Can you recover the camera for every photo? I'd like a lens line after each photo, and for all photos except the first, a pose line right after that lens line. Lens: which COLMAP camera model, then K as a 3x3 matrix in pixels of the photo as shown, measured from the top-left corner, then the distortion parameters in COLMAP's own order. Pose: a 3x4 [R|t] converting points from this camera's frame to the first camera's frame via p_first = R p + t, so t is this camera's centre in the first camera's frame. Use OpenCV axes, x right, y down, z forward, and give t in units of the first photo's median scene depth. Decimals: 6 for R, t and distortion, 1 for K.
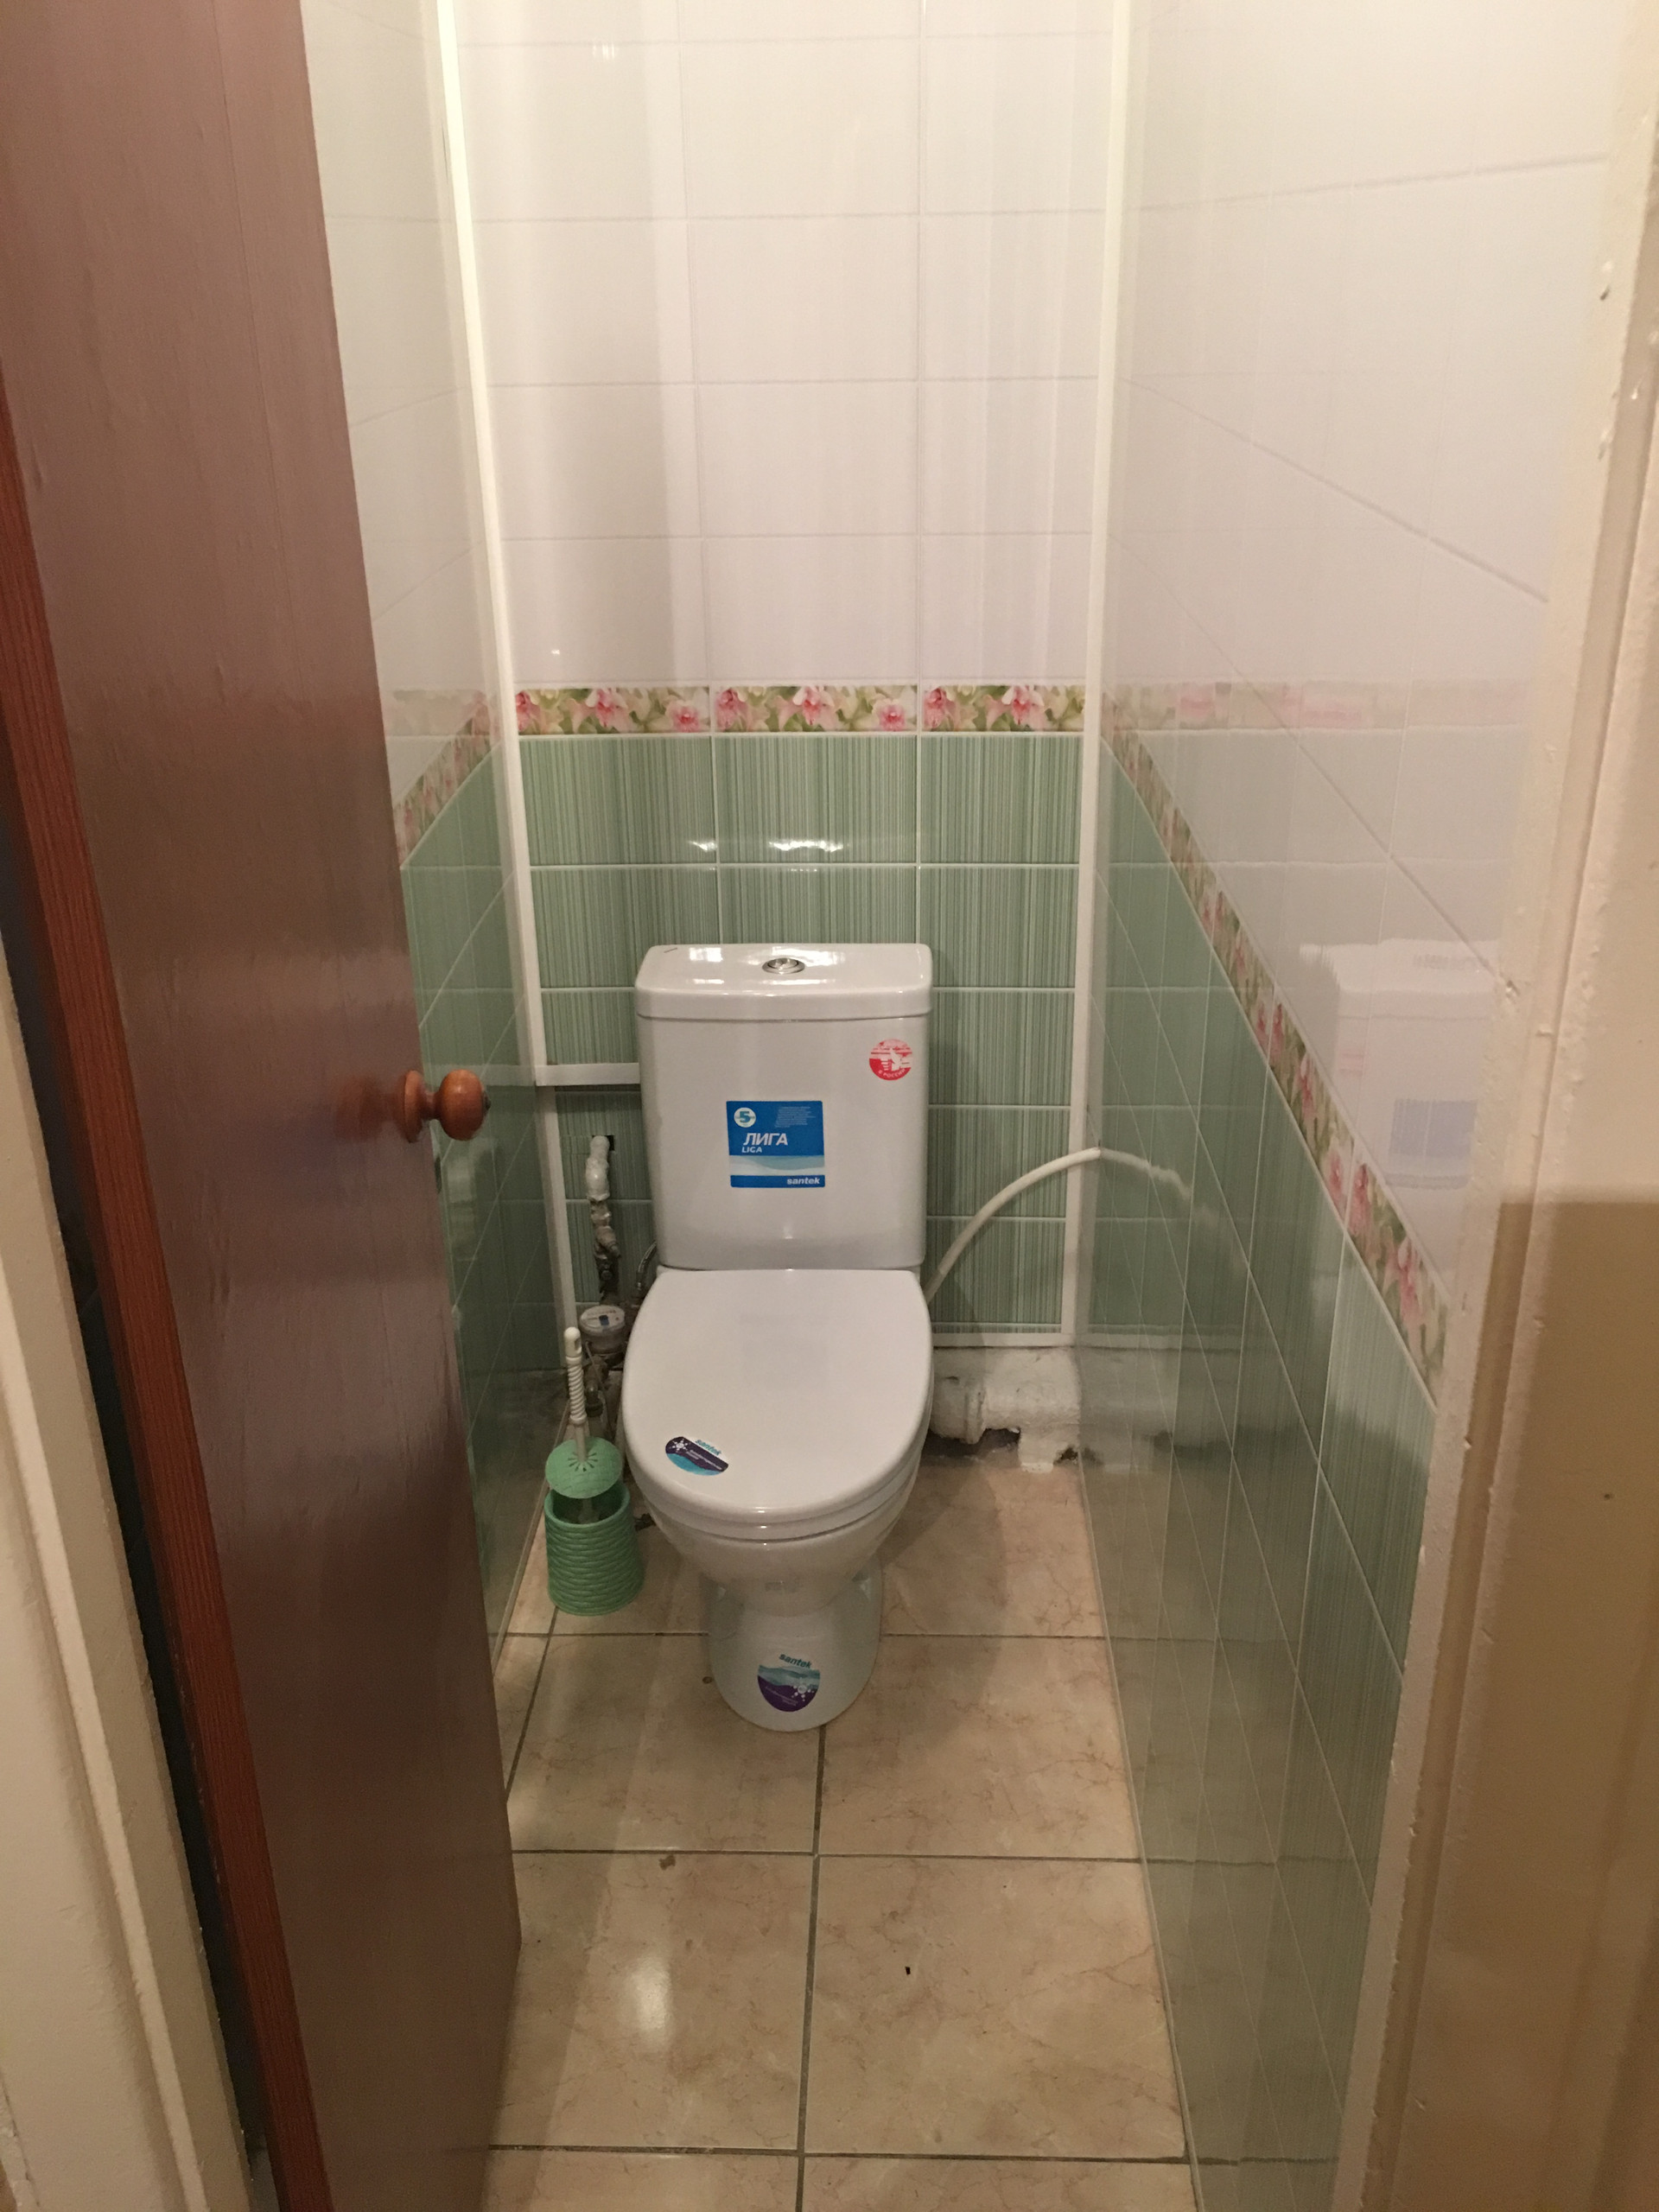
lens RADIAL K [[1869.9, 0, 823.4], [0, 1869.9, 1094.2], [0, 0, 1]] dist [0.077754, -0.096292]
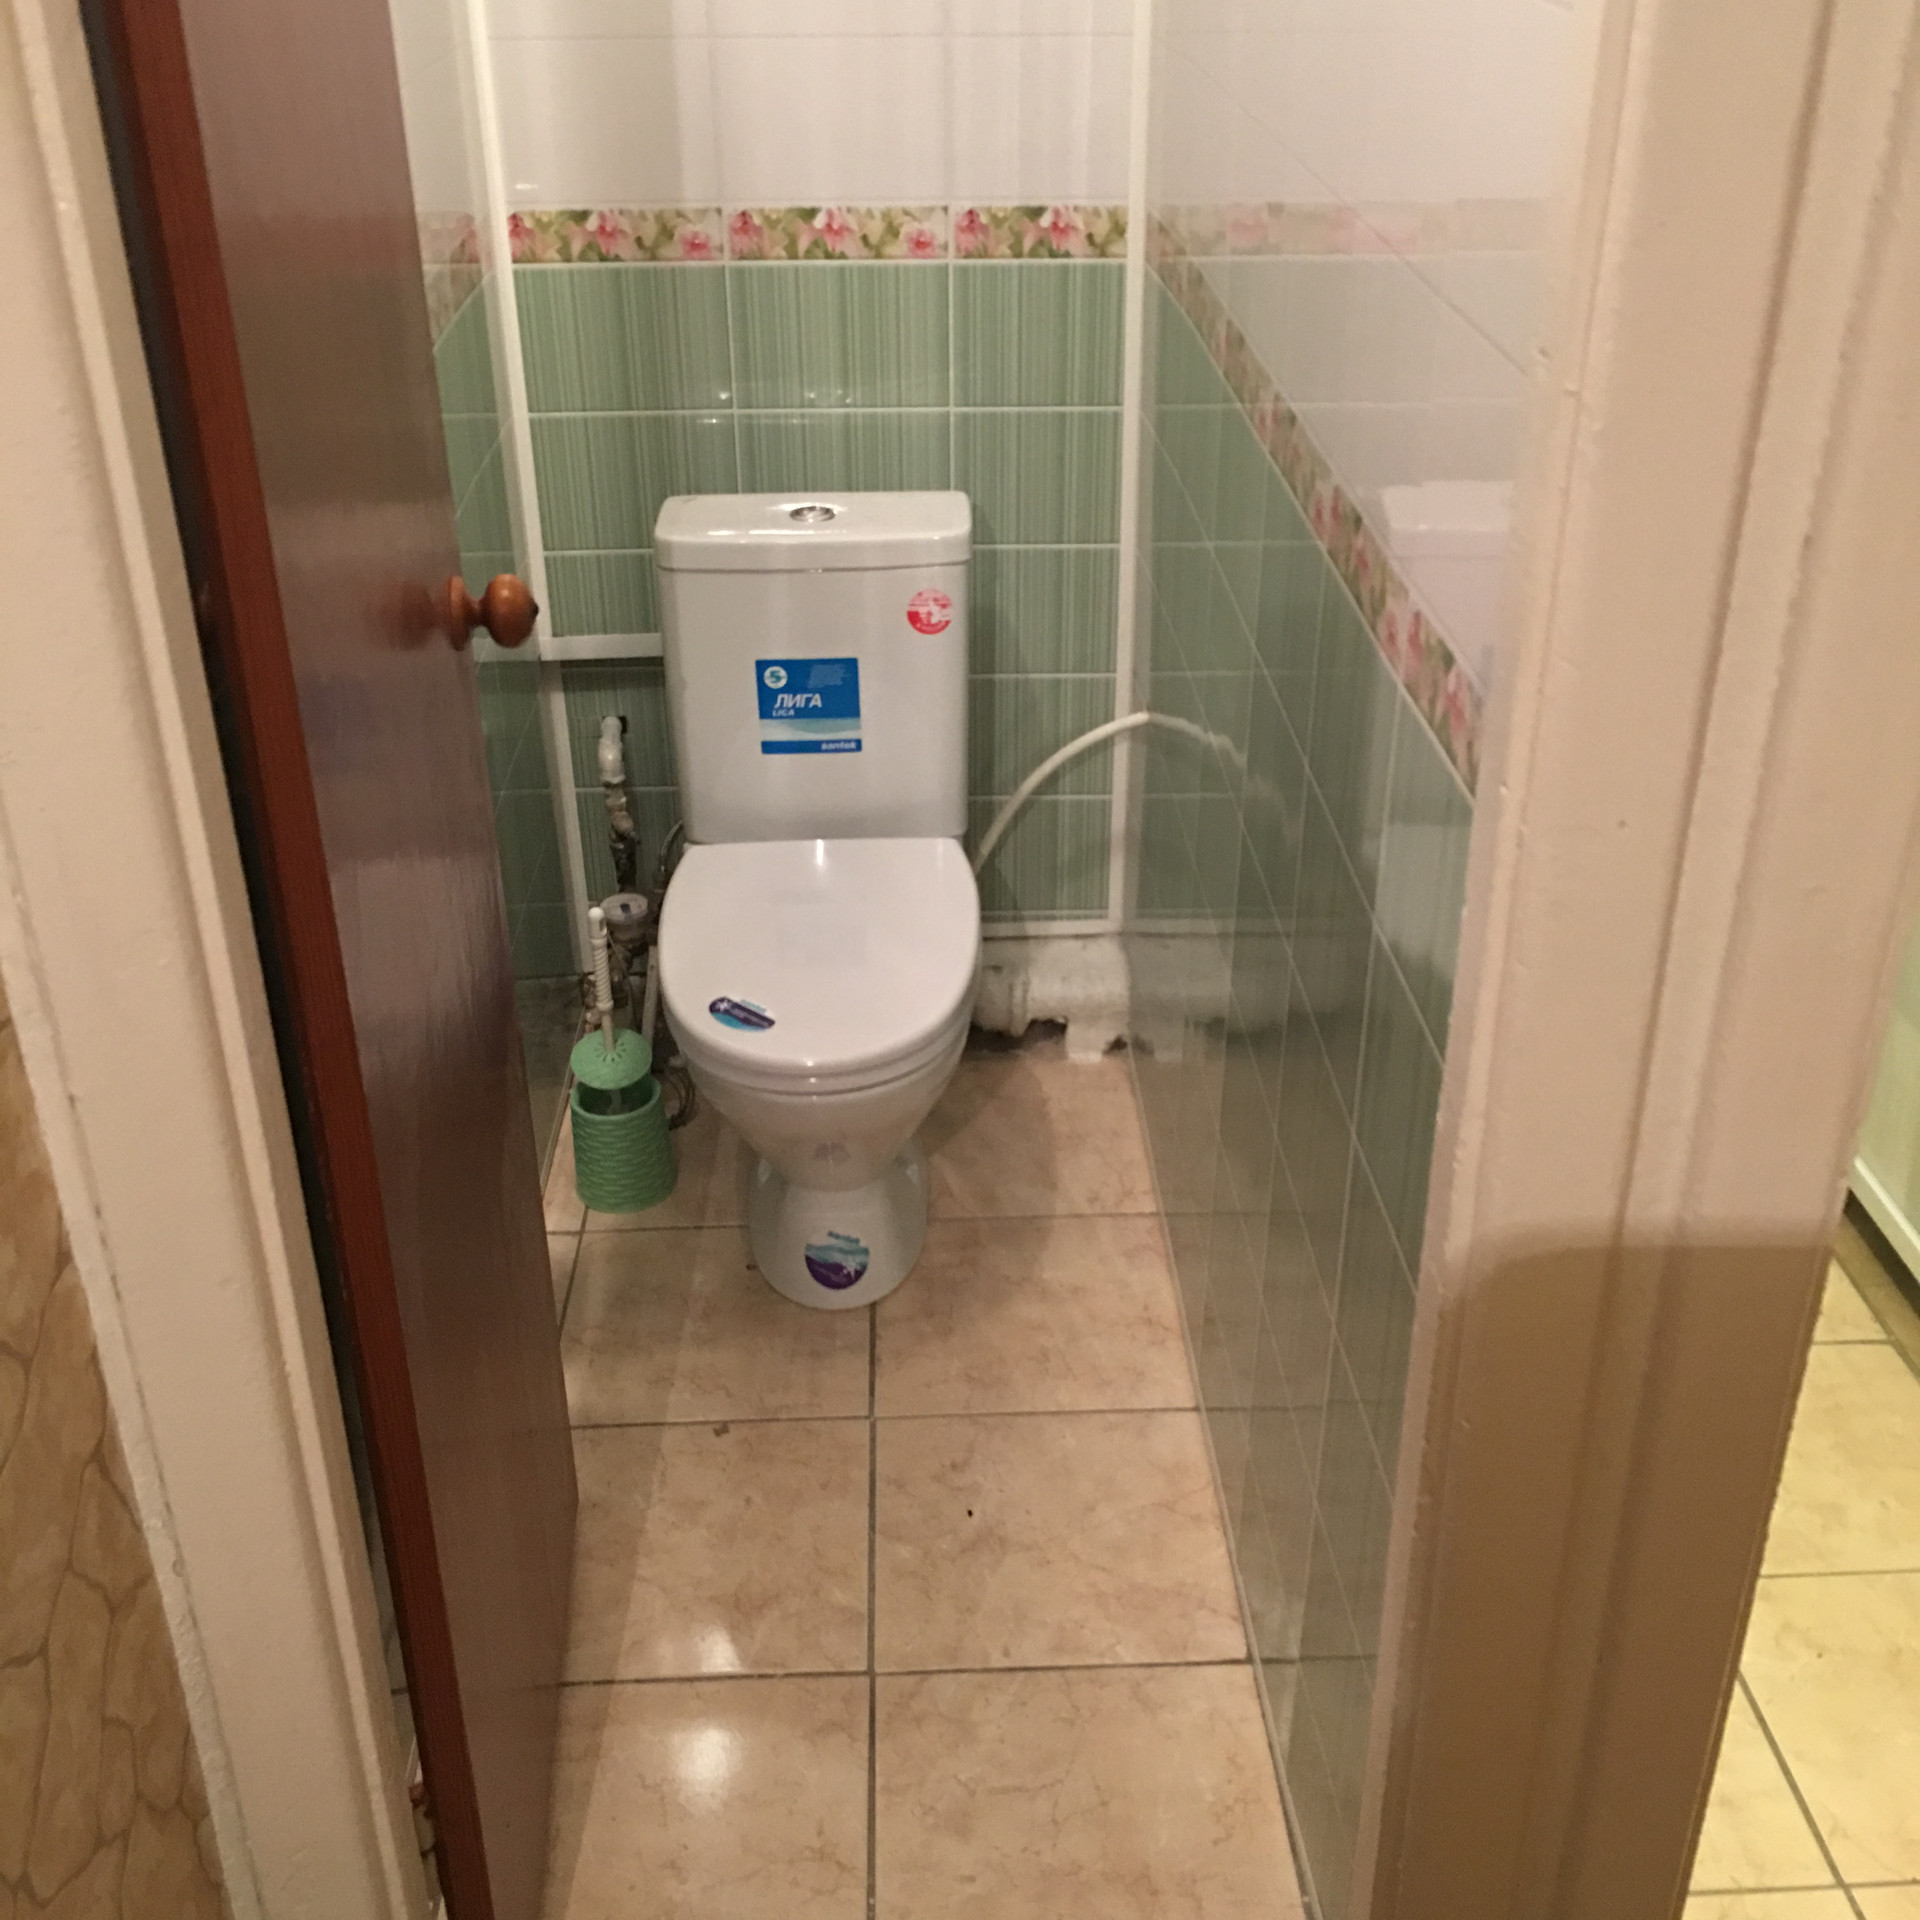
lens RADIAL K [[2155.7, 0, 957.5], [0, 2155.7, 937.4], [0, 0, 1]] dist [0.087746, -0.135163]
pose [[0.997566, -0.023966, 0.065477, -0.023957], [0.018841, 0.996791, 0.077802, 0.057538], [-0.067131, -0.076379, 0.994816, -0.092011]]
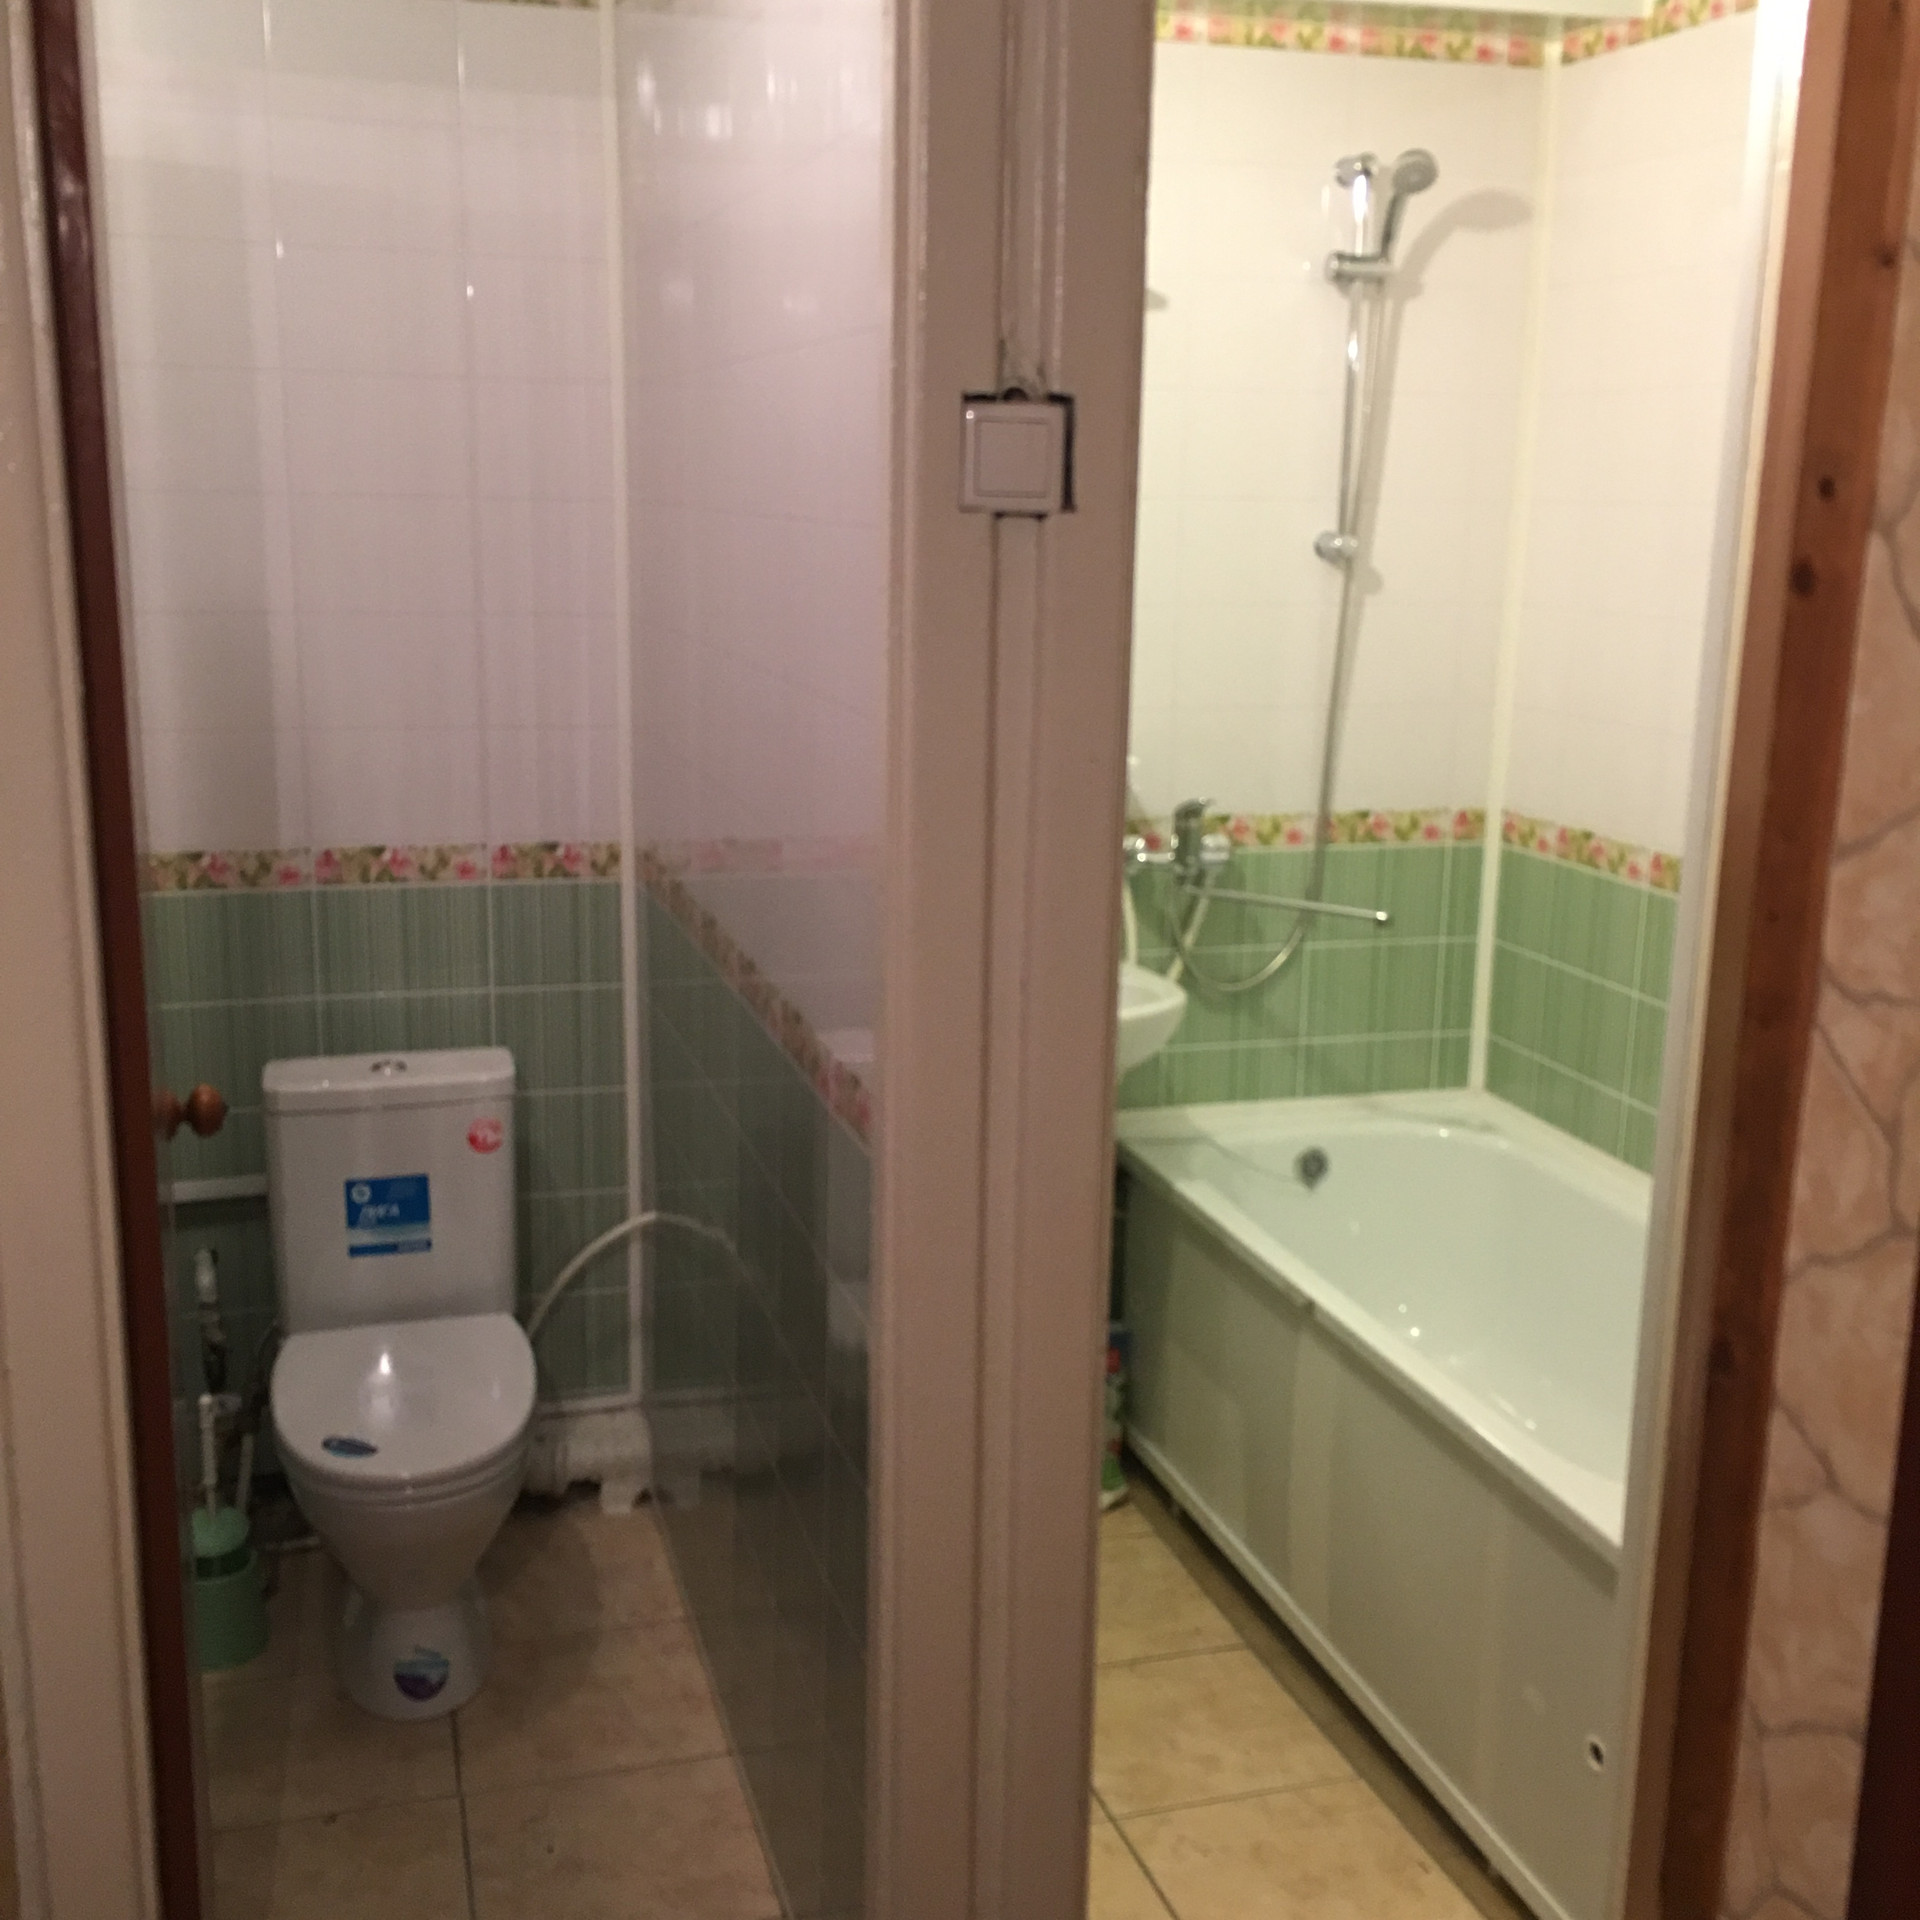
lens RADIAL K [[2155.7, 0, 957.5], [0, 2155.7, 937.4], [0, 0, 1]] dist [0.087746, -0.135163]
pose [[0.949724, -0.032642, 0.311382, -0.101869], [0.097614, 0.975848, -0.195427, 0.154010], [-0.297482, 0.215997, 0.929973, -0.416221]]
